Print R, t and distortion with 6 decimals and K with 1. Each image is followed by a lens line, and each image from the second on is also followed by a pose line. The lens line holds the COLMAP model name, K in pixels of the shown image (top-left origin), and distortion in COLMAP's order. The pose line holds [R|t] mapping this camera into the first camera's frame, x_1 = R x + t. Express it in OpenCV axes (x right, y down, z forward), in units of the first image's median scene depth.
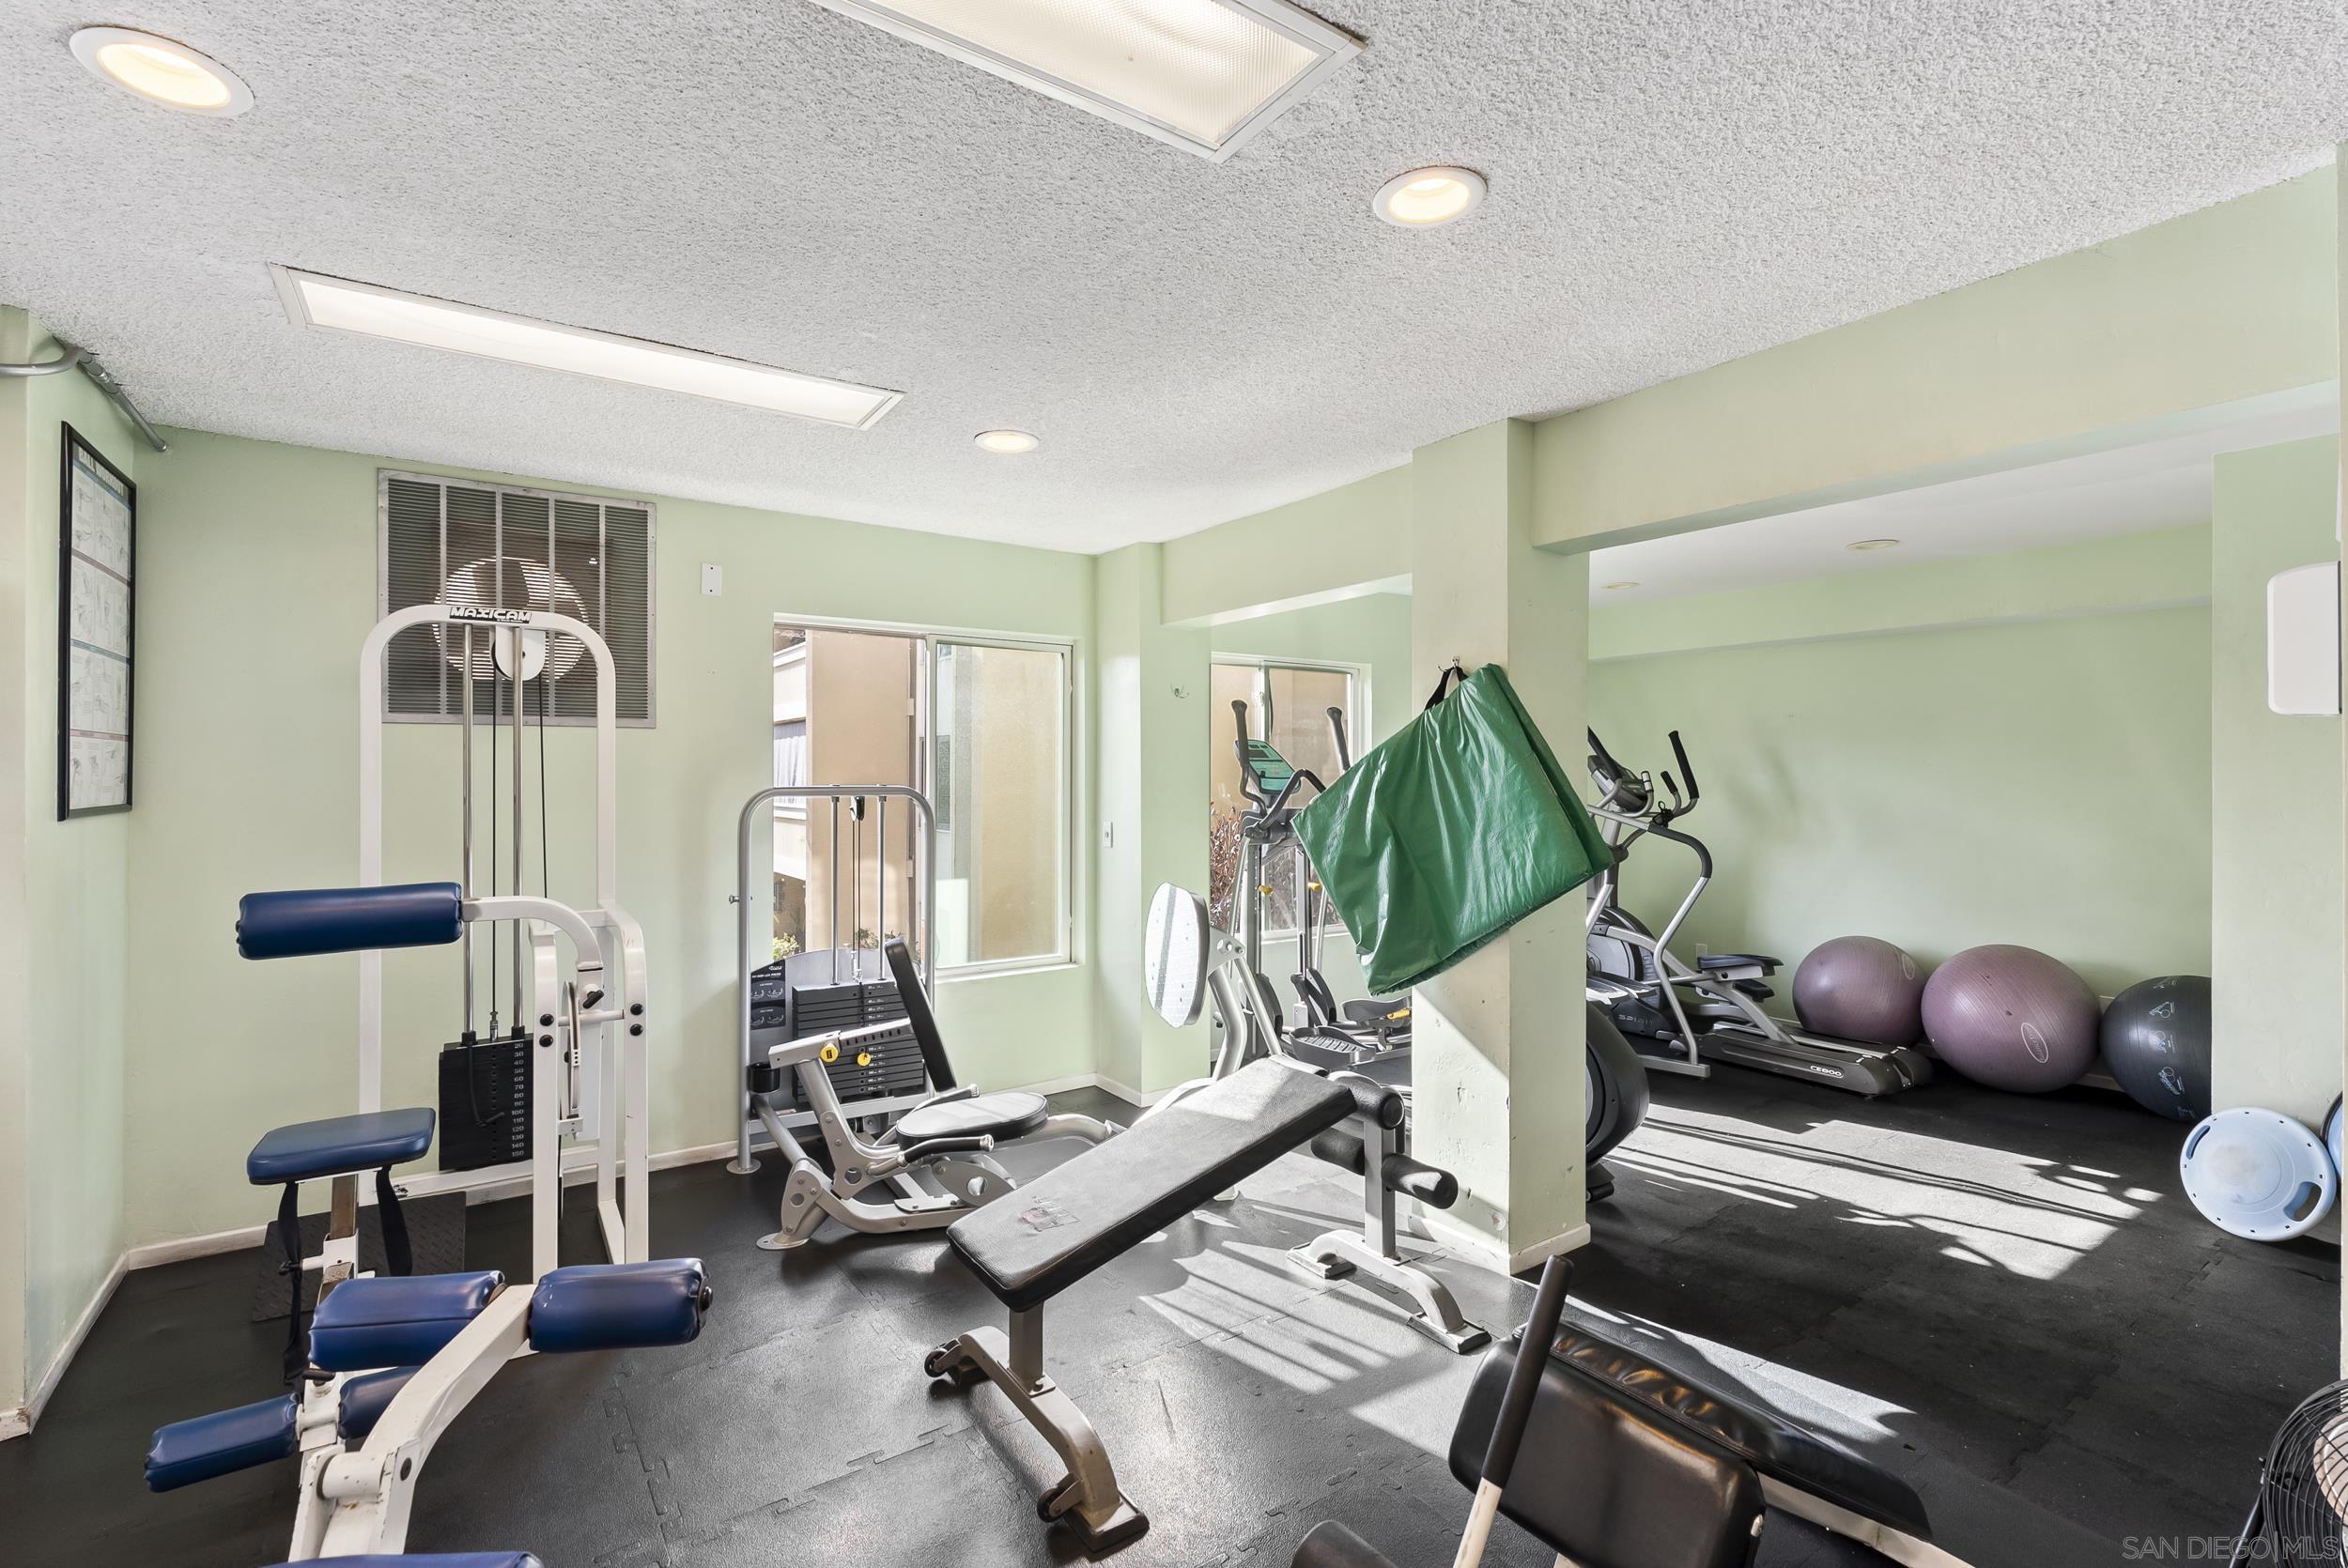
lens RADIAL K [[1073.1, 0, 1170.8], [0, 1073.1, 763.0], [0, 0, 1]] dist [-0.002564, 0.000606]
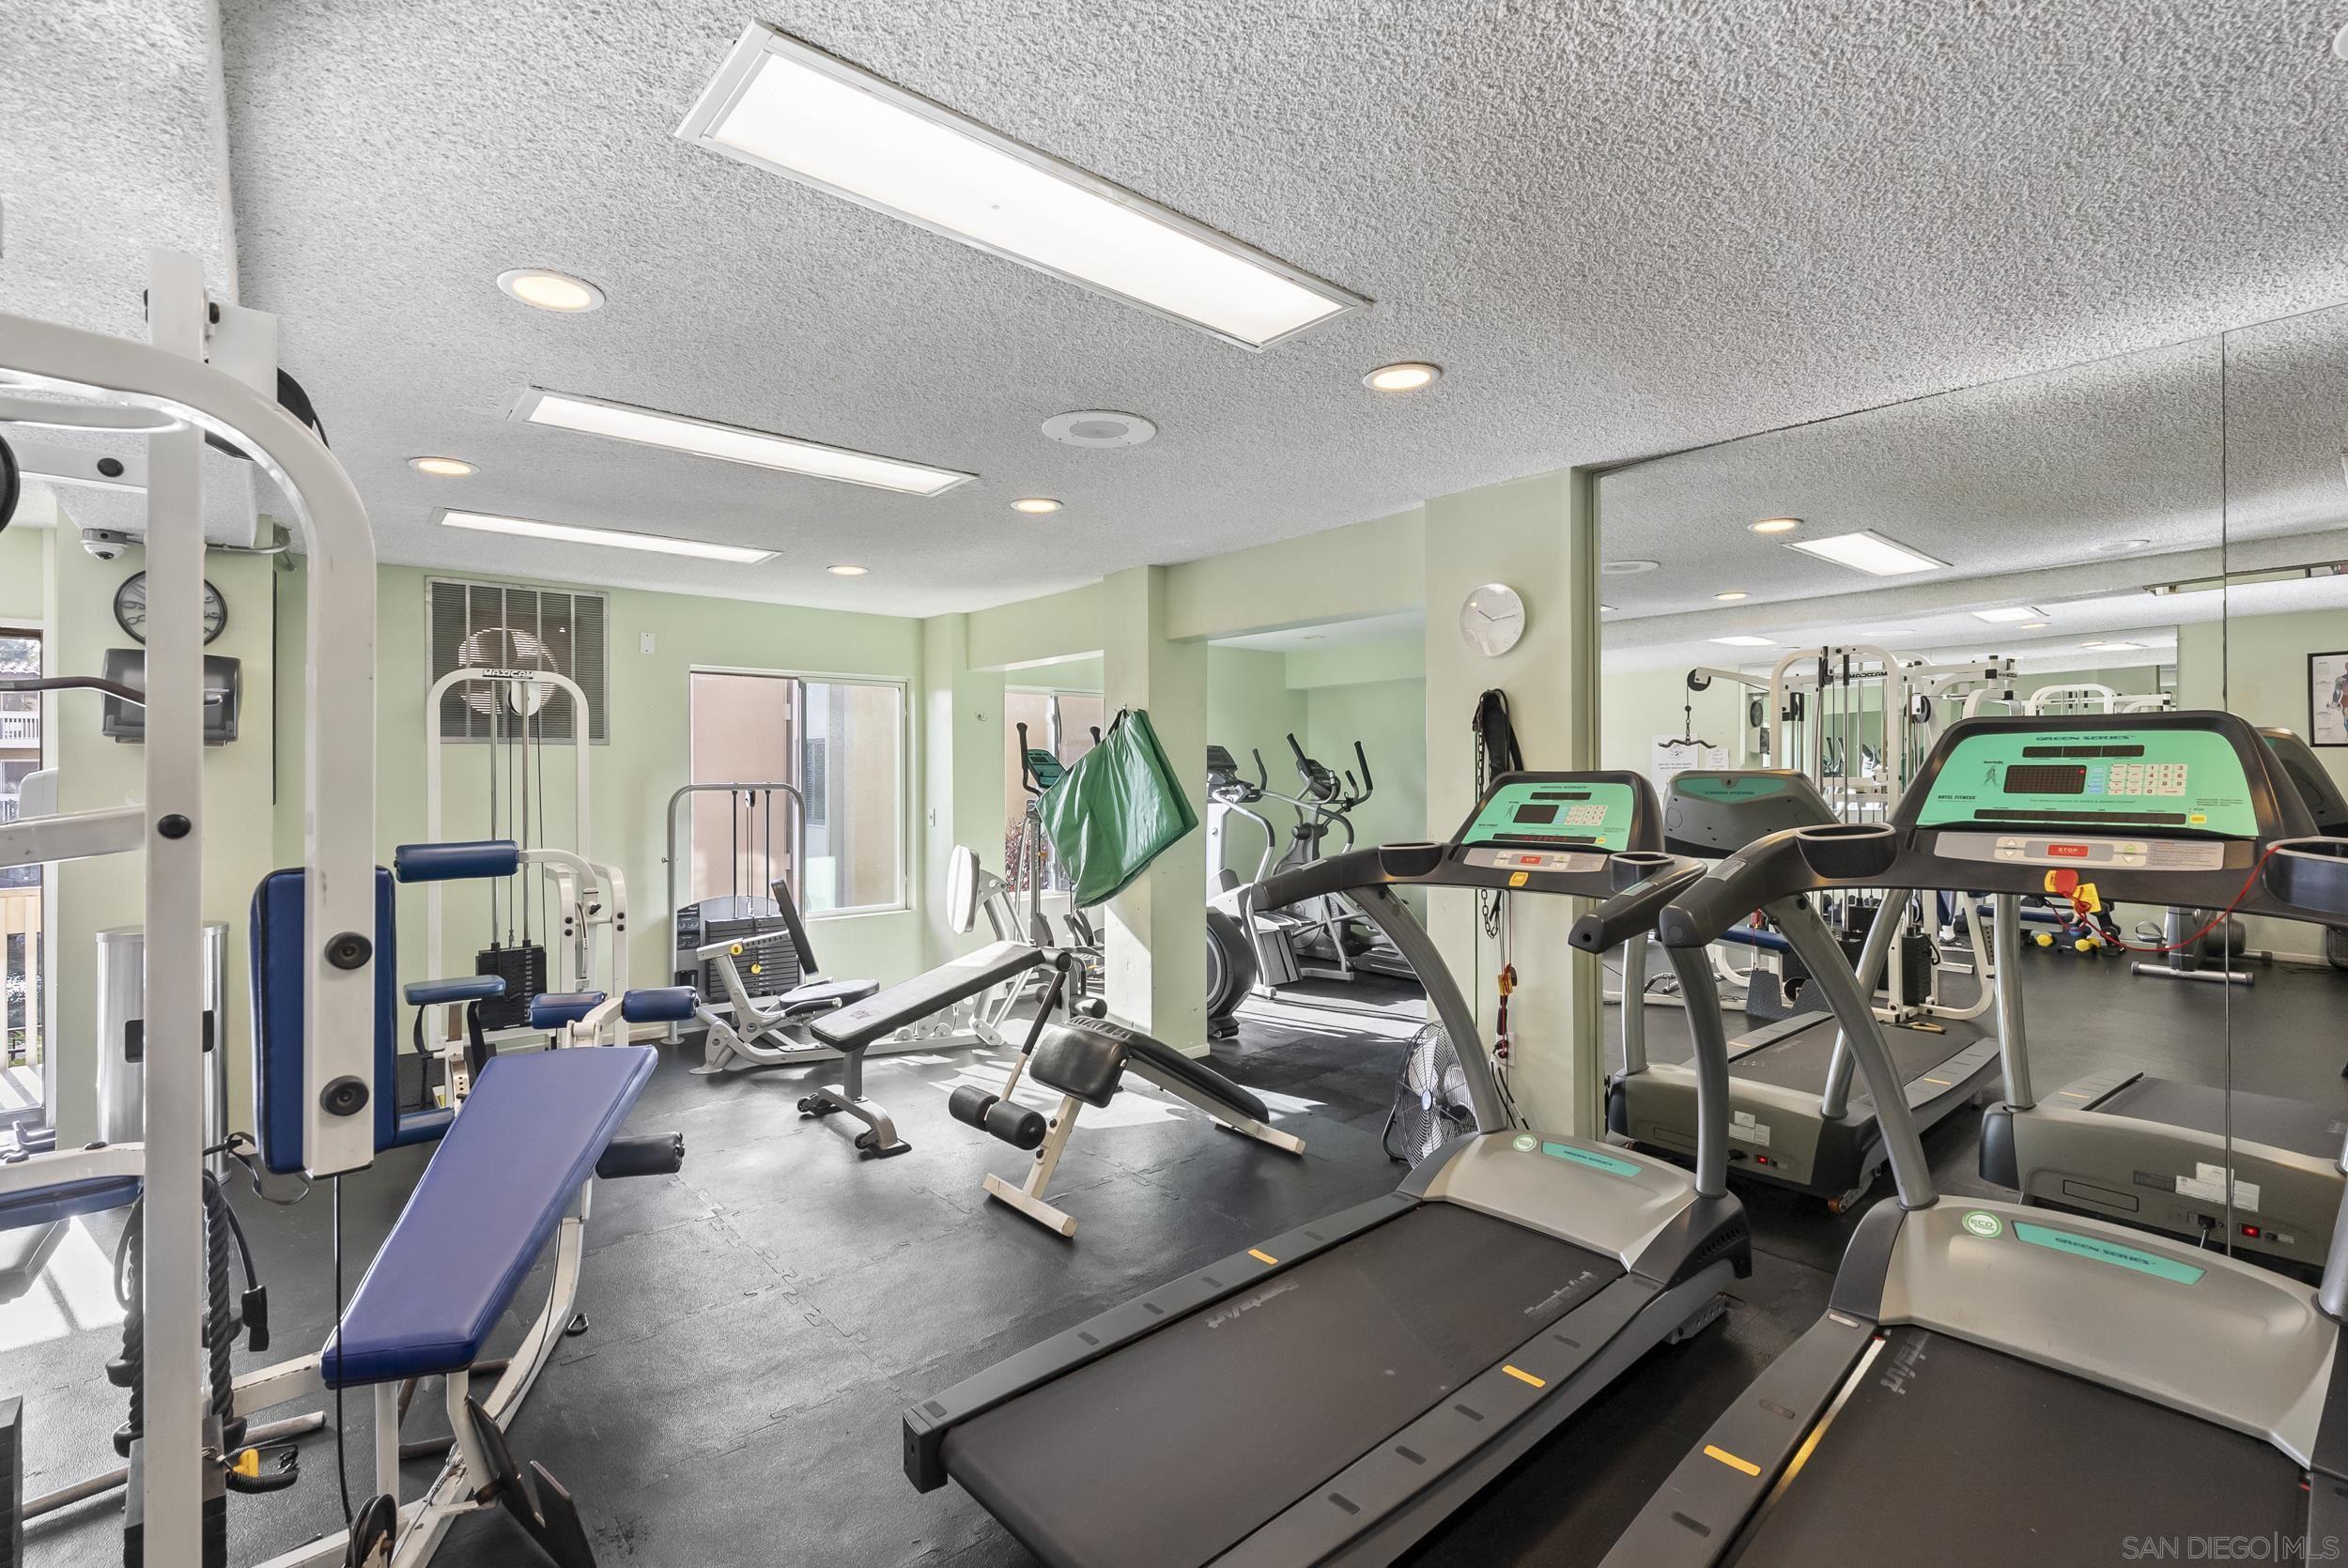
lens RADIAL K [[1073.1, 0, 1170.8], [0, 1073.1, 763.0], [0, 0, 1]] dist [-0.002564, 0.000606]
pose [[0.994471, -0.003683, 0.104942, 0.151261], [0.003573, 0.999993, 0.001236, -0.007526], [-0.104946, -0.000854, 0.994478, -0.625097]]
